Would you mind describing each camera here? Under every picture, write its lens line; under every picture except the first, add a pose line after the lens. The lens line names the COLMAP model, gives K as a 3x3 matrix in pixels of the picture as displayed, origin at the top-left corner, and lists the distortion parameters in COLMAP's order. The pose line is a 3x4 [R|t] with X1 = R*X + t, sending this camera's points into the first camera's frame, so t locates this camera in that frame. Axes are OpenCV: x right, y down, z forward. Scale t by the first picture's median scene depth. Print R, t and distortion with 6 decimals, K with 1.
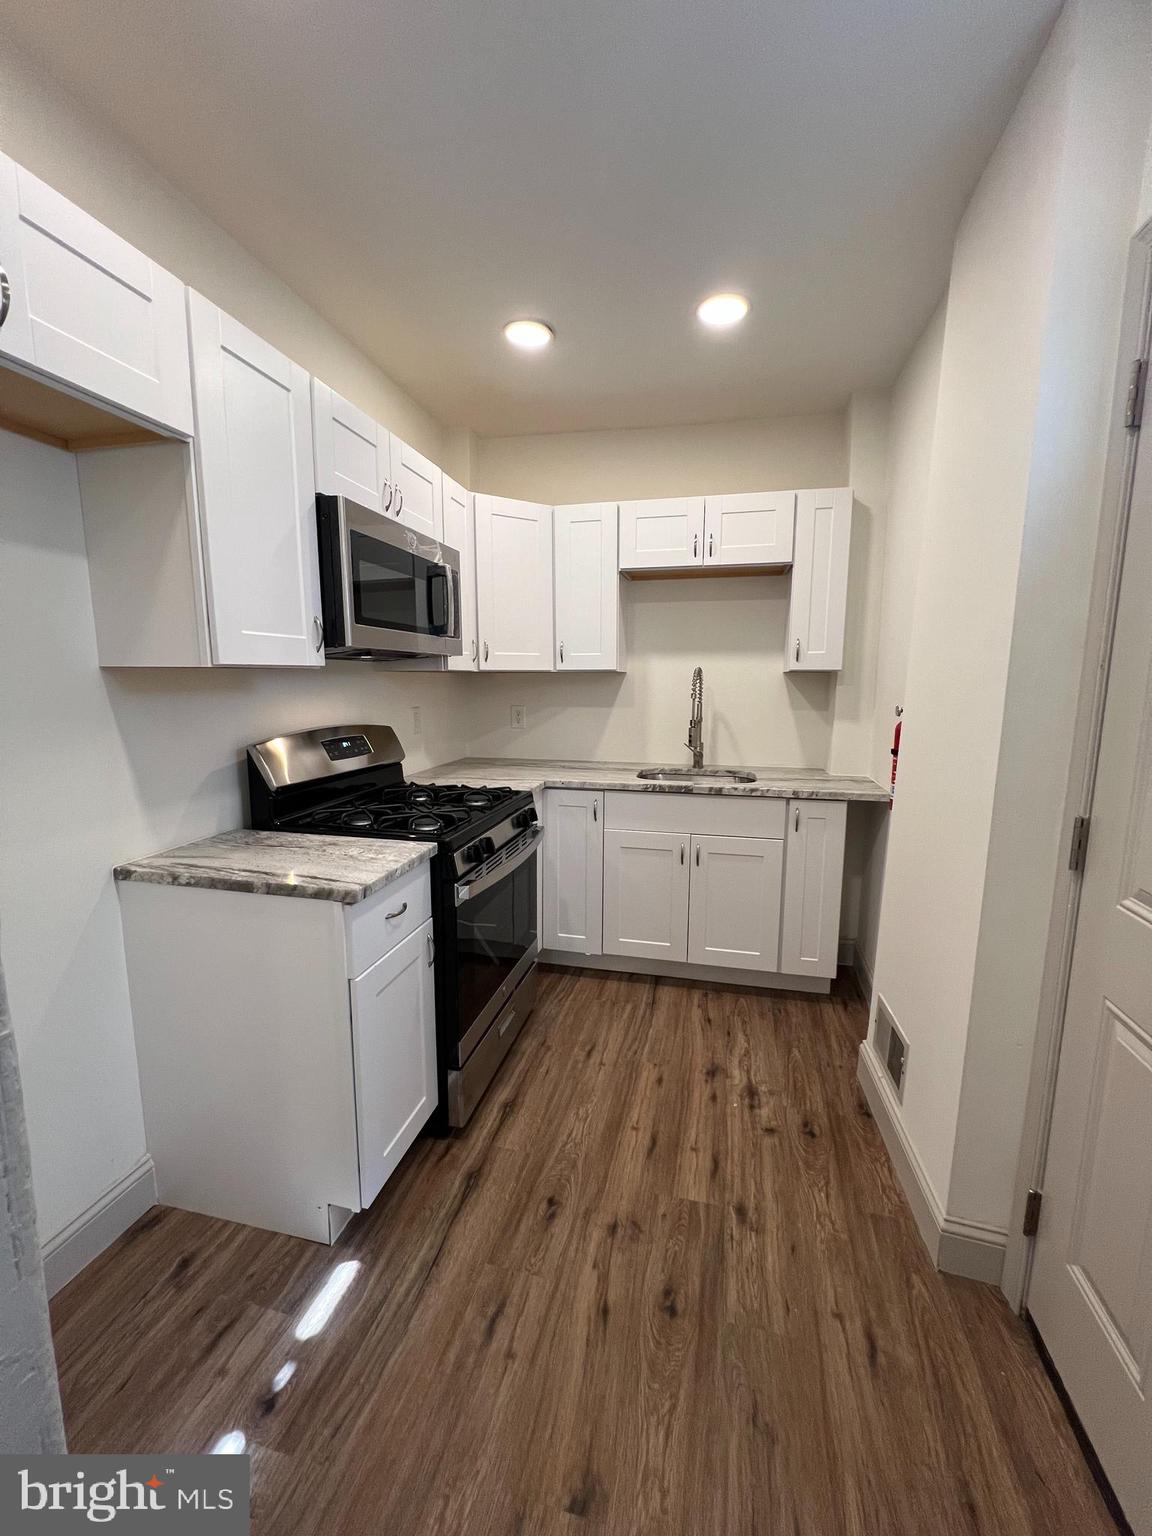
lens RADIAL K [[611.6, 0, 577.4], [0, 611.6, 763.2], [0, 0, 1]] dist [-0.000168, 0.000038]
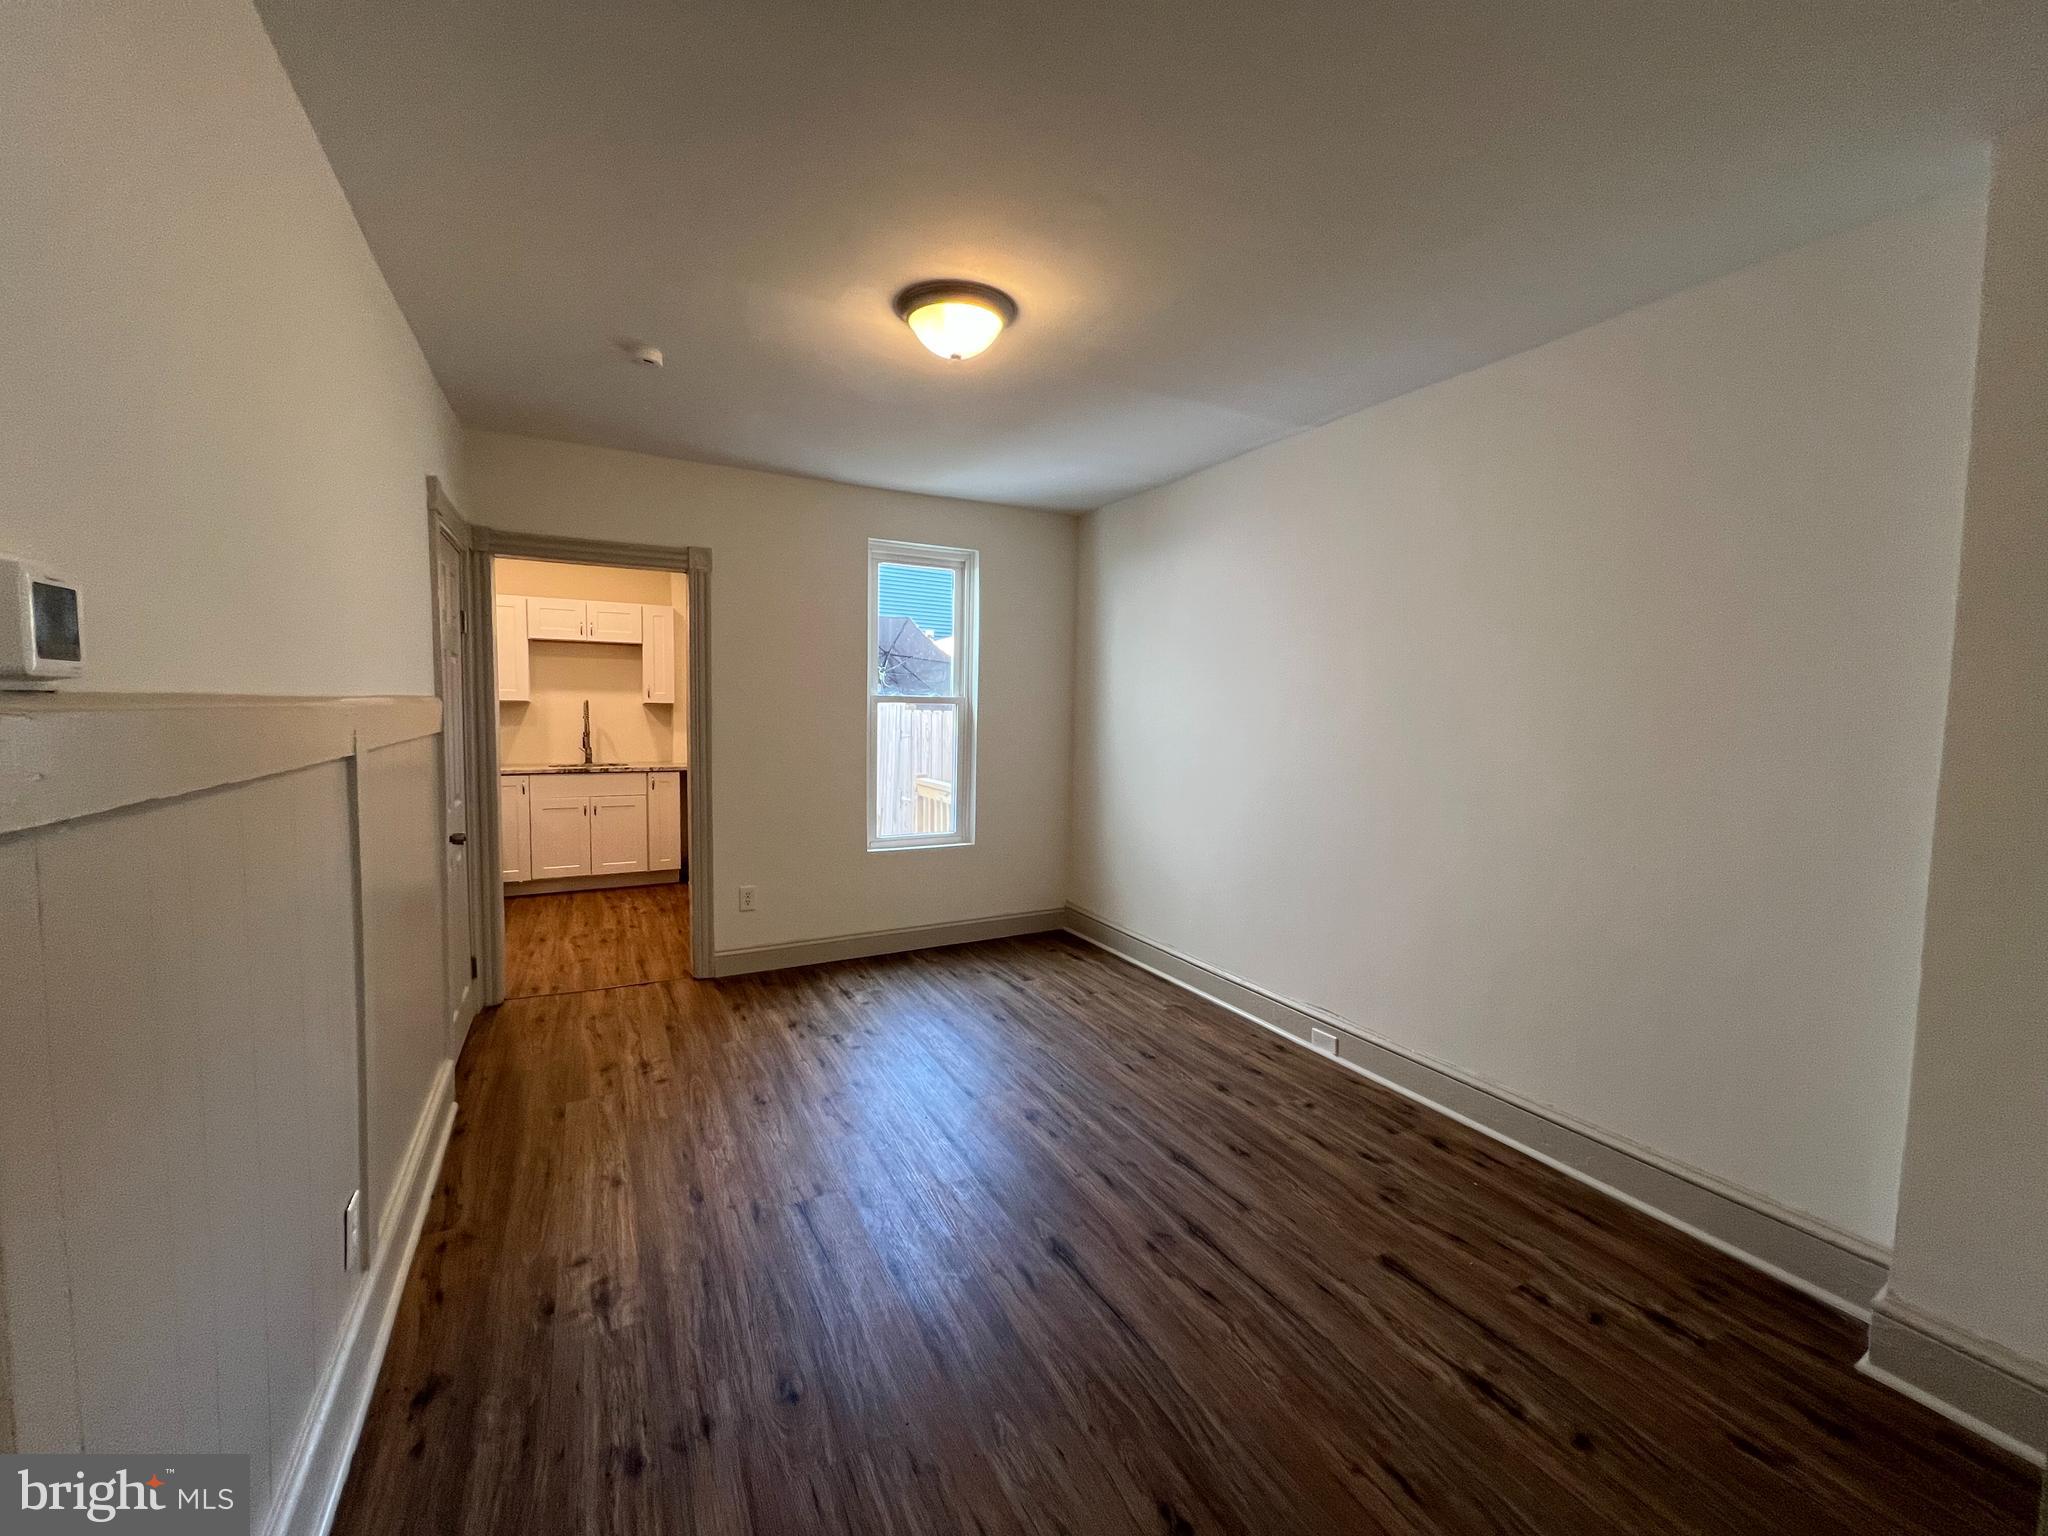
lens RADIAL K [[815.5, 0, 1016.2], [0, 815.5, 756.1], [0, 0, 1]] dist [-0.000168, 0.000038]
pose [[0.747451, -0.033599, 0.663467, -0.452526], [0.084803, 0.995375, -0.045130, 0.214817], [-0.658882, 0.089996, 0.746843, -1.569860]]
